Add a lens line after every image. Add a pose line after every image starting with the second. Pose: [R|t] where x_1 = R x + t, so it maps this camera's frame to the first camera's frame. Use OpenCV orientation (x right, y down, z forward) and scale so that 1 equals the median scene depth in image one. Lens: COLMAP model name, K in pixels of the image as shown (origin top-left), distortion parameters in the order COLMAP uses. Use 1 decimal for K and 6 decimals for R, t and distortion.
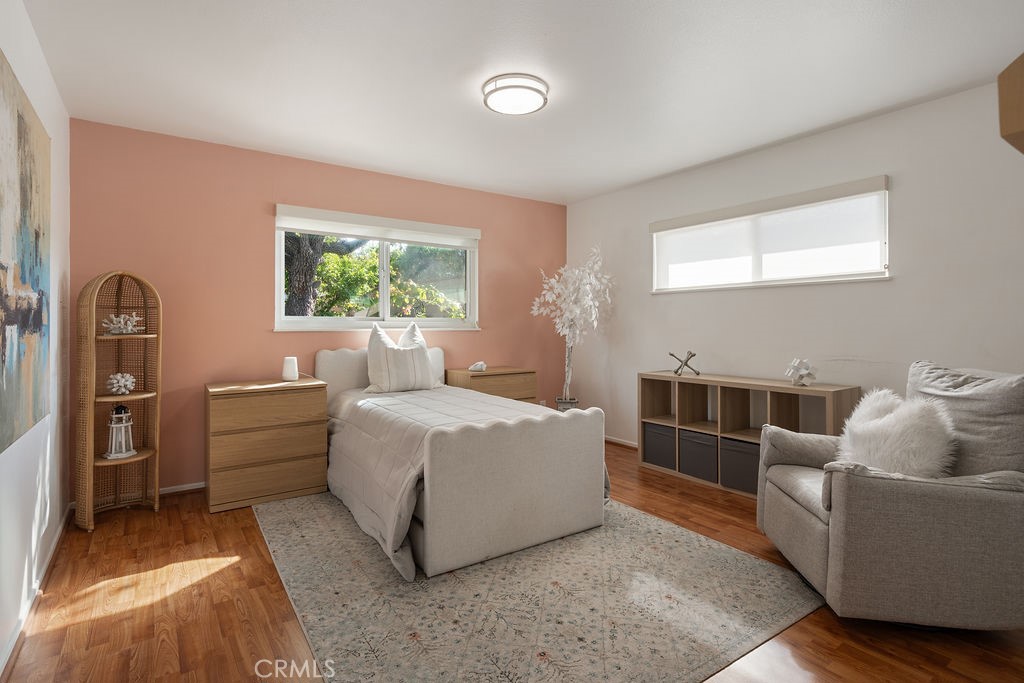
lens RADIAL K [[495.7, 0, 492.9], [0, 495.7, 321.6], [0, 0, 1]] dist [-0.004453, -0.000206]
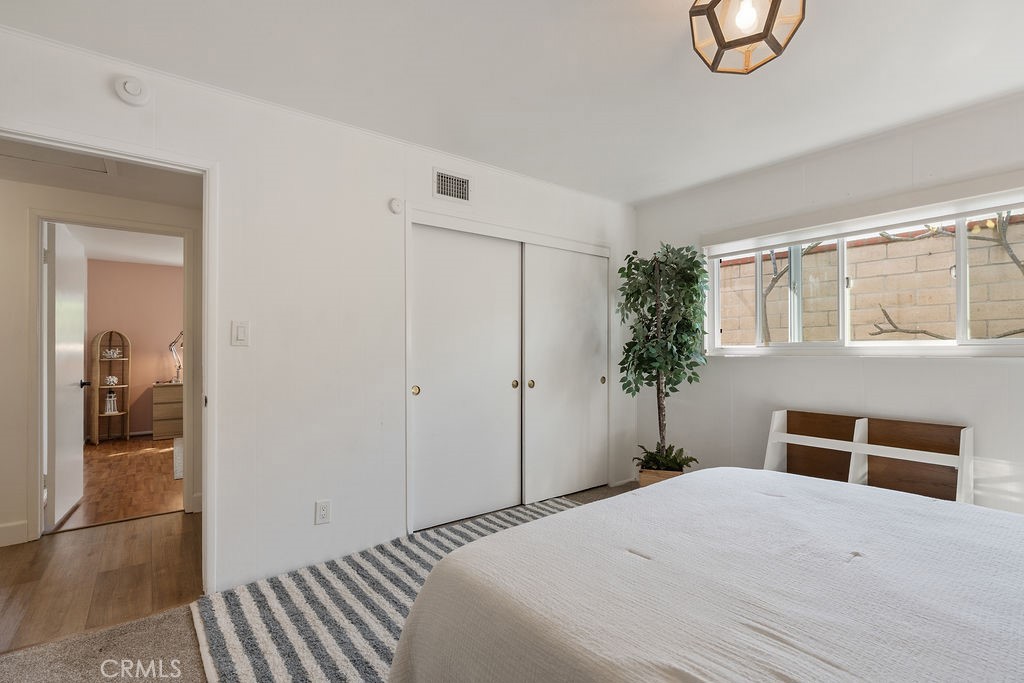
lens RADIAL K [[468.0, 0, 505.0], [0, 468.0, 347.5], [0, 0, 1]] dist [-0.001425, 0.000158]
pose [[0.998176, -0.003902, 0.060249, 0.867956], [0.004345, 0.999964, -0.007238, -0.000491], [-0.060219, 0.007486, 0.998157, -1.177372]]
